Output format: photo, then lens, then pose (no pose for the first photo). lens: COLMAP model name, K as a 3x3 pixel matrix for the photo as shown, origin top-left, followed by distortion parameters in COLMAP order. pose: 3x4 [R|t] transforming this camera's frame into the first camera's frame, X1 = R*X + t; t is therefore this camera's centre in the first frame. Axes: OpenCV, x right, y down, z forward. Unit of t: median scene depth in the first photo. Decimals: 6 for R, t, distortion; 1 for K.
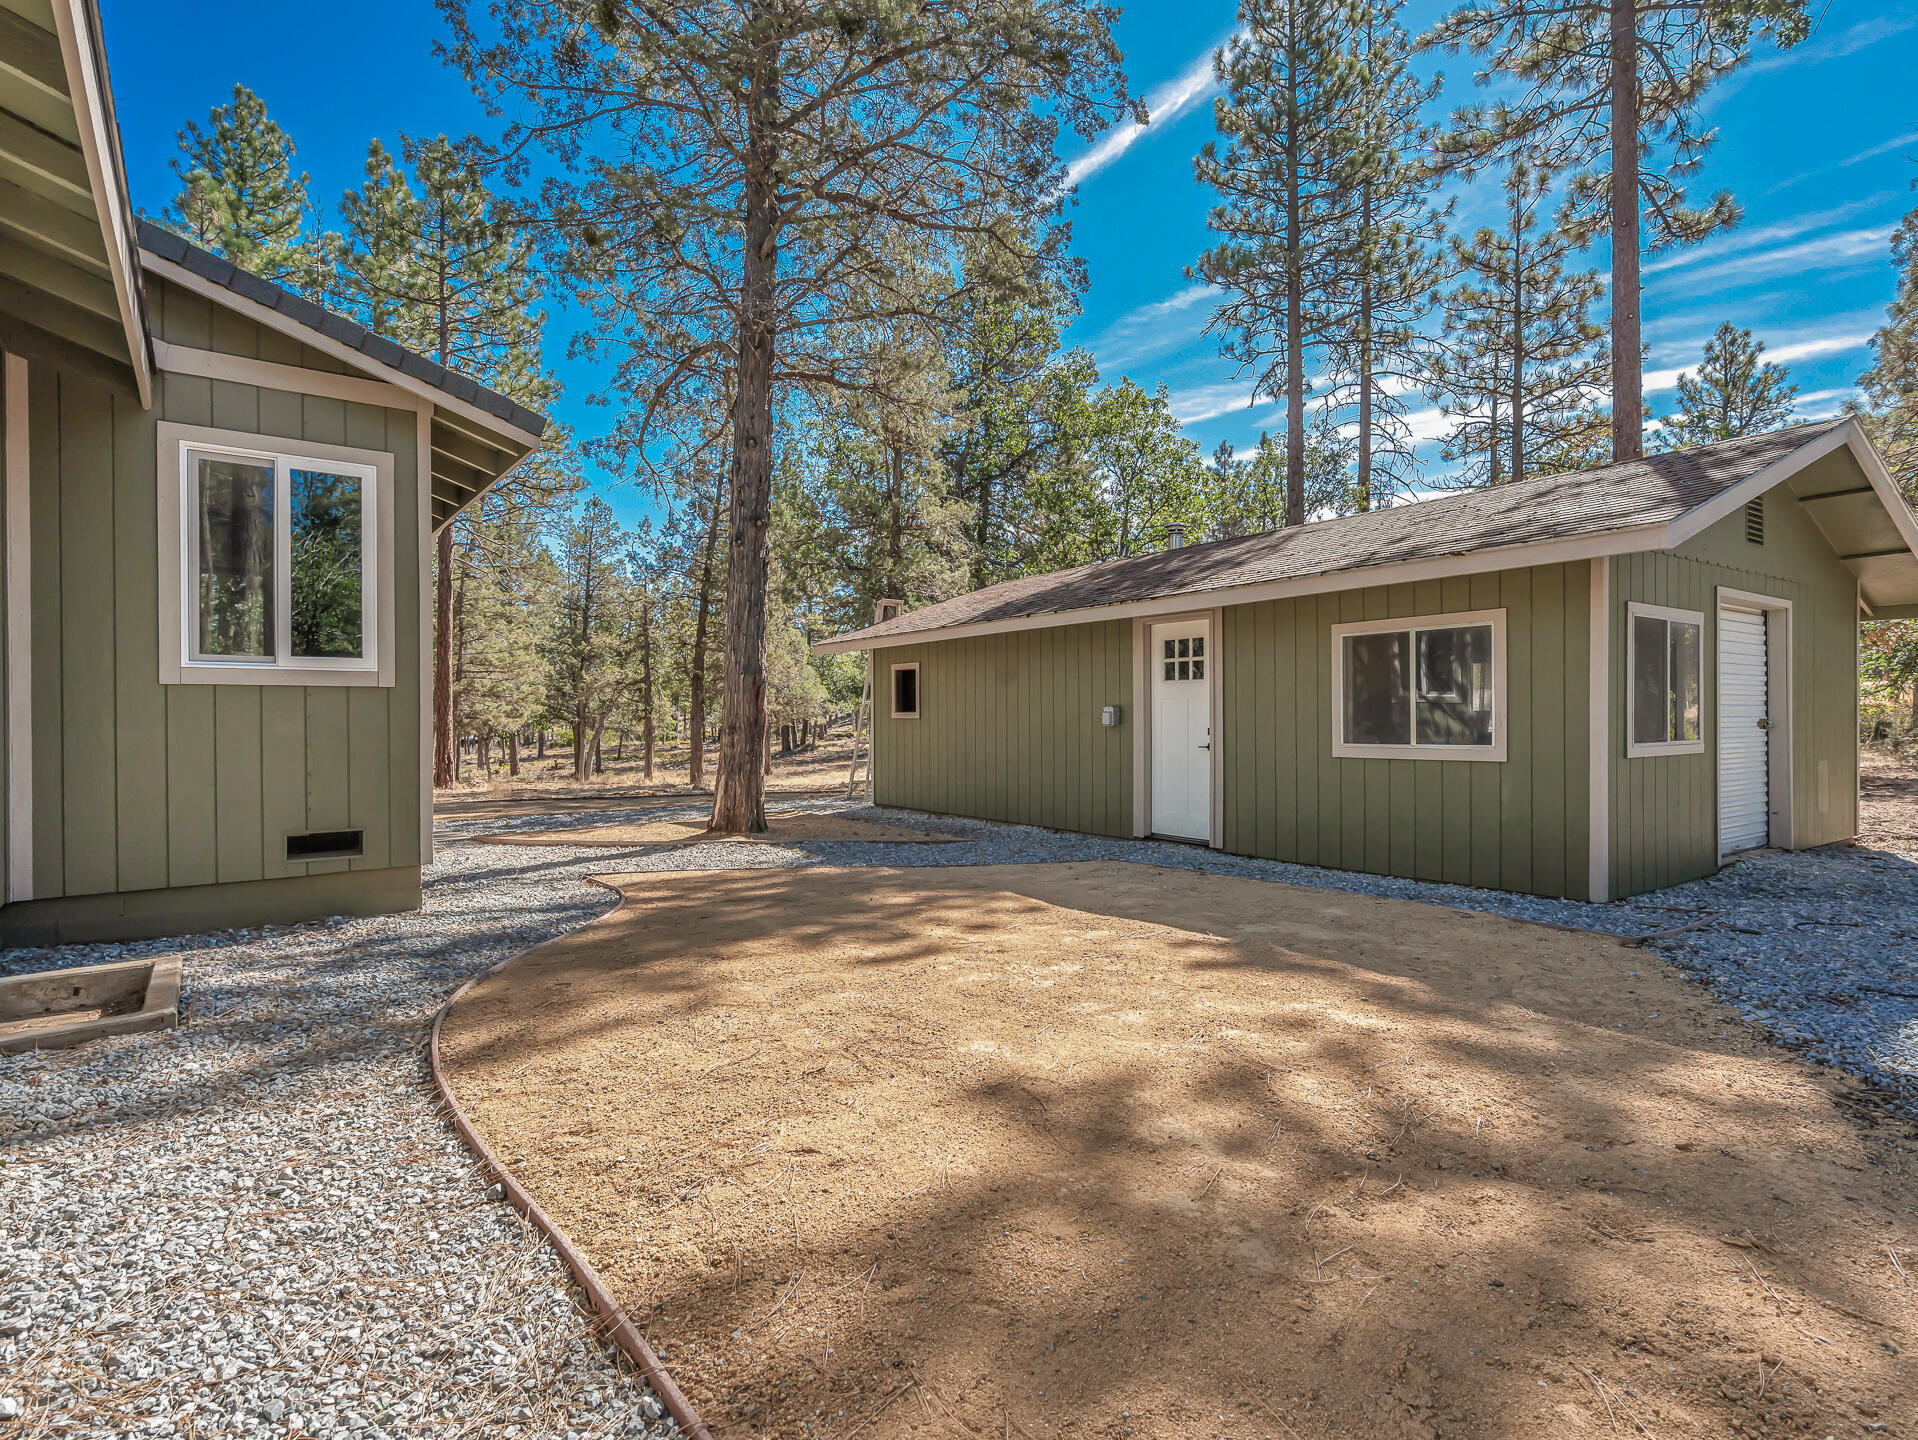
lens RADIAL K [[905.6, 0, 954.9], [0, 905.6, 720.8], [0, 0, 1]] dist [0.002772, 0.001465]
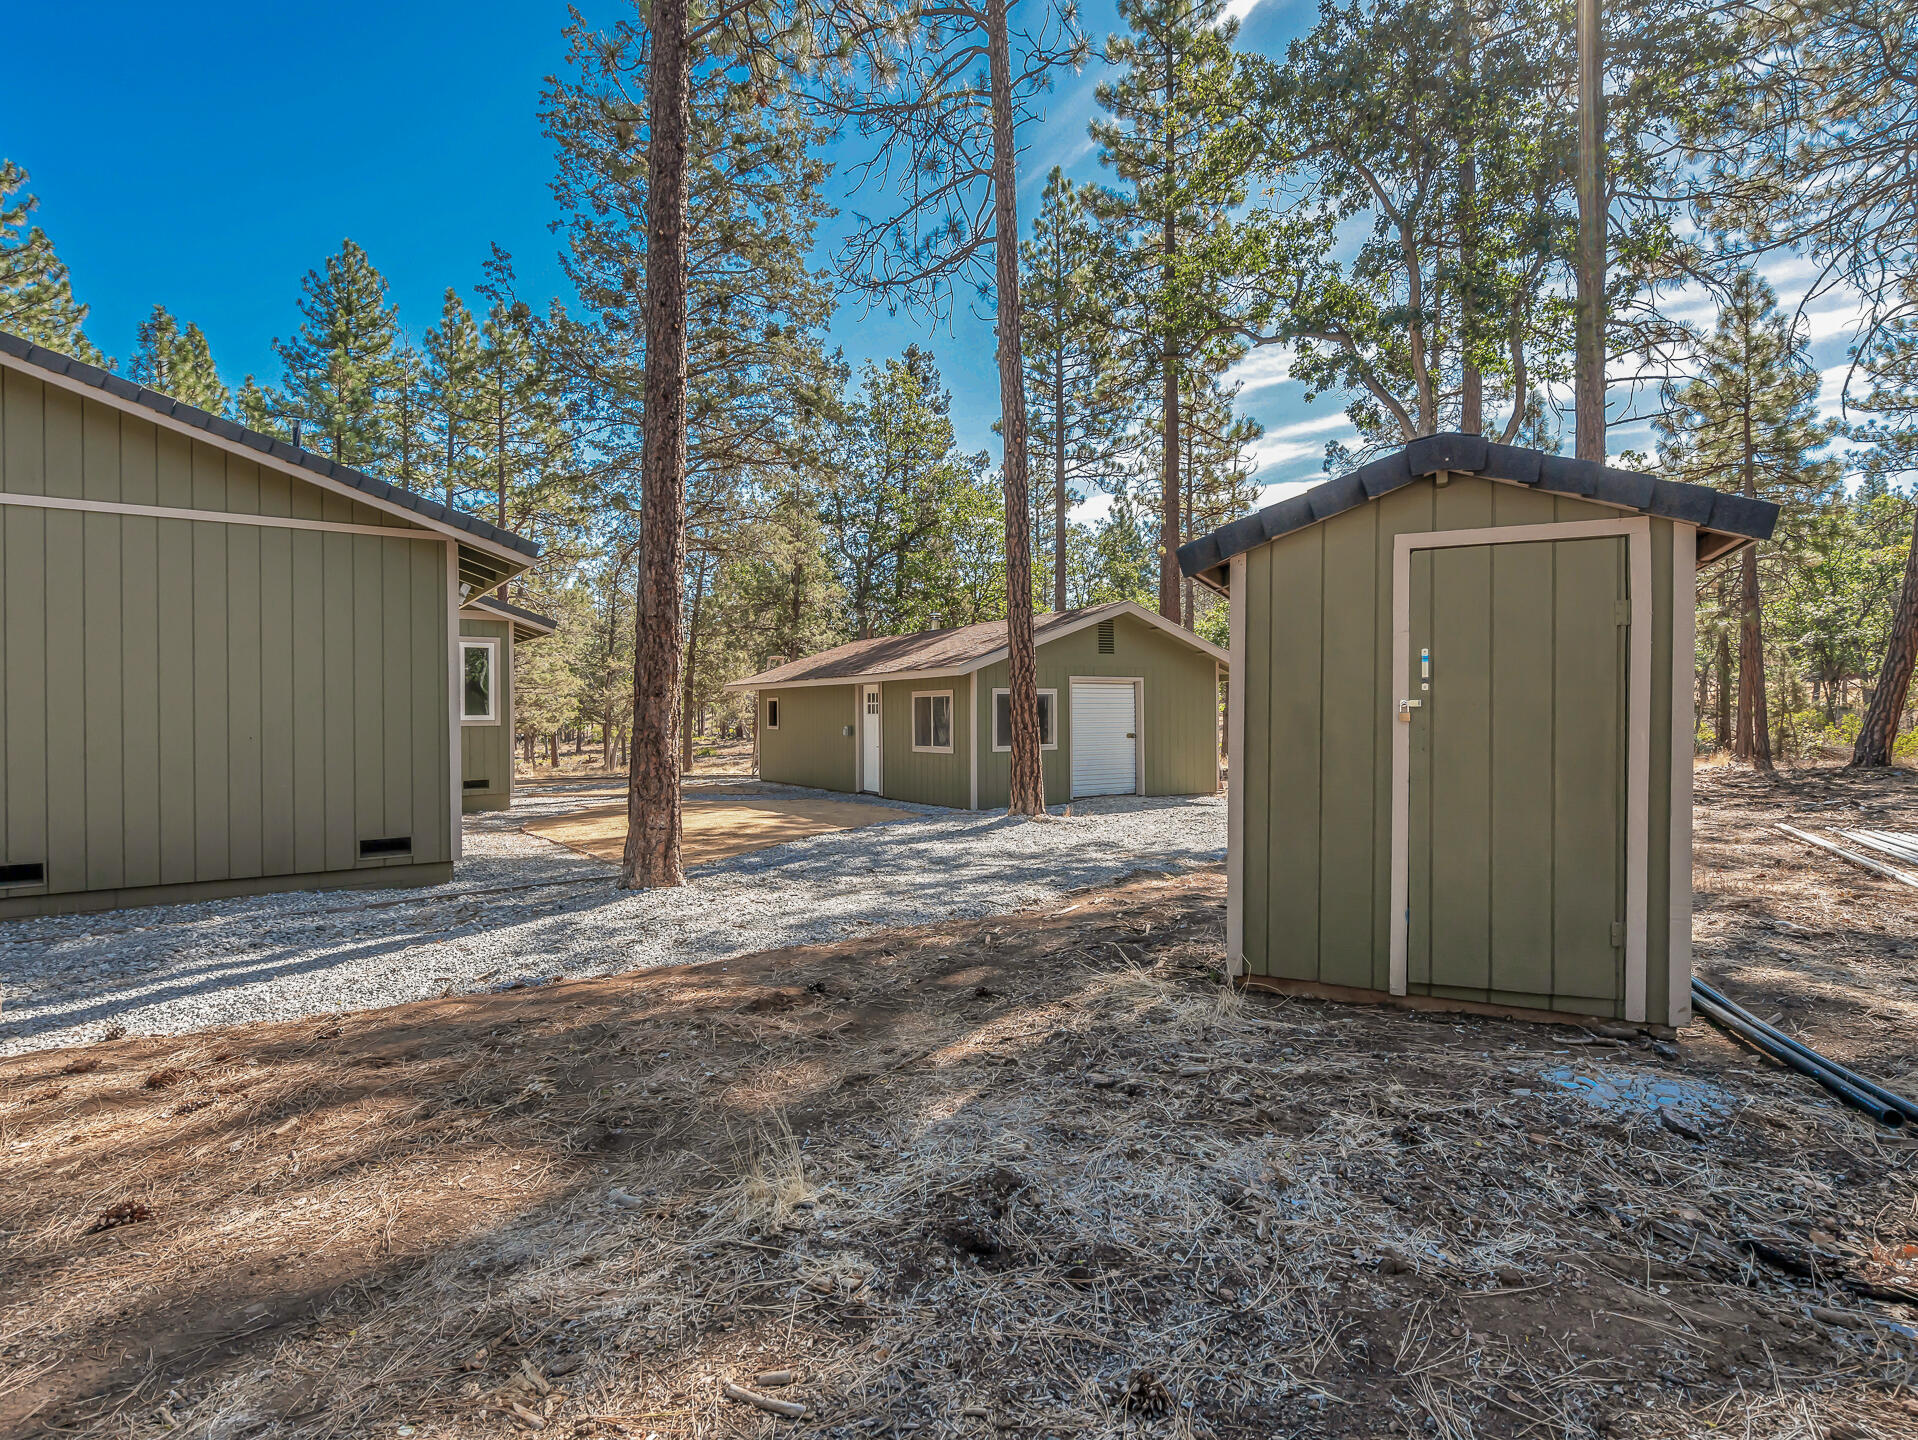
lens RADIAL K [[888.1, 0, 963.8], [0, 888.1, 716.3], [0, 0, 1]] dist [-0.001407, -0.000690]
pose [[0.999719, -0.001604, -0.023652, 0.142665], [0.001599, 0.999999, -0.000209, -0.011009], [0.023652, 0.000171, 0.999720, -0.279281]]
